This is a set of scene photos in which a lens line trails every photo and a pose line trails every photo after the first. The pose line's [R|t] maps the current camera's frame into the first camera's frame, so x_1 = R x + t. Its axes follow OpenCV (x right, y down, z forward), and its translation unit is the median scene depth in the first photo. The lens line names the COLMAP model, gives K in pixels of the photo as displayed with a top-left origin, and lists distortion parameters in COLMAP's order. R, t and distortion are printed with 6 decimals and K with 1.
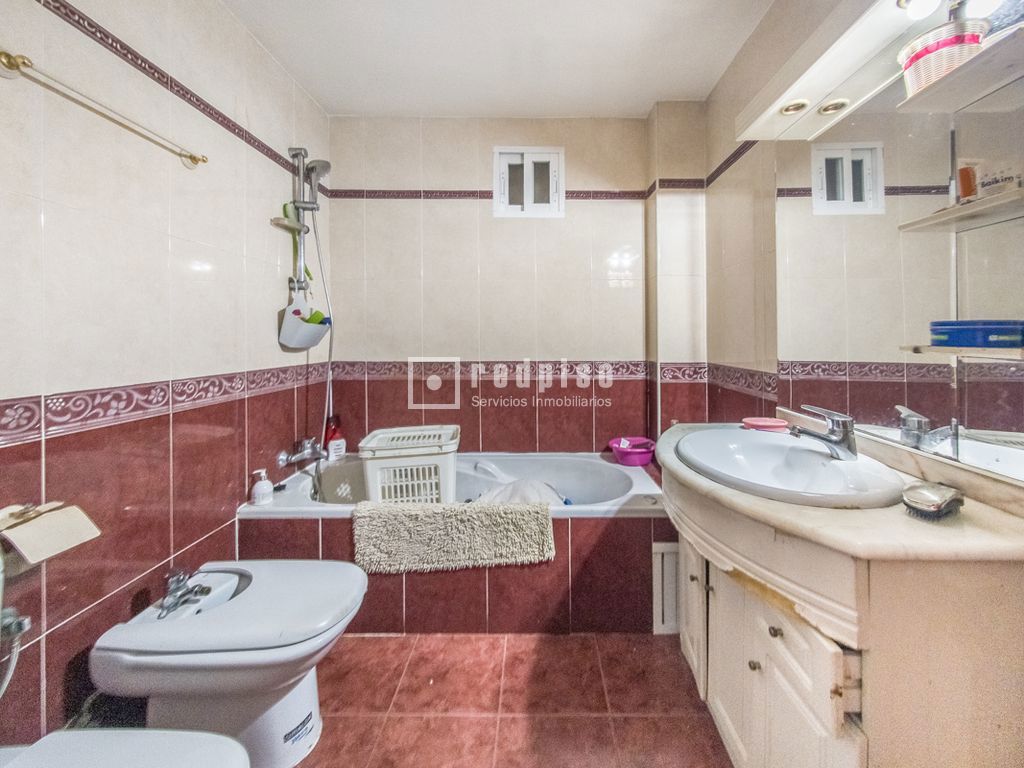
lens RADIAL K [[402.2, 0, 536.7], [0, 402.2, 333.8], [0, 0, 1]] dist [0.000273, -0.000128]
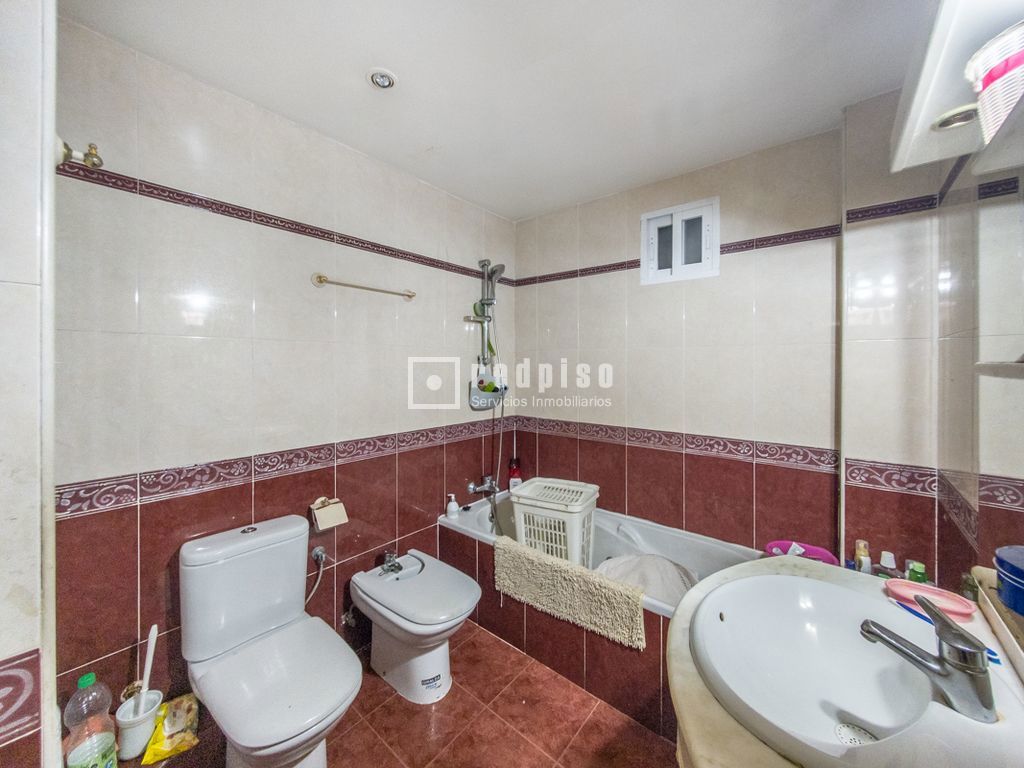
lens RADIAL K [[390.2, 0, 512.0], [0, 390.2, 363.6], [0, 0, 1]] dist [-0.000548, 0.000042]
pose [[0.762534, 0.000401, -0.646947, 0.397049], [0.004926, 0.999967, 0.006426, -0.144826], [0.646929, -0.008087, 0.762507, 0.064140]]
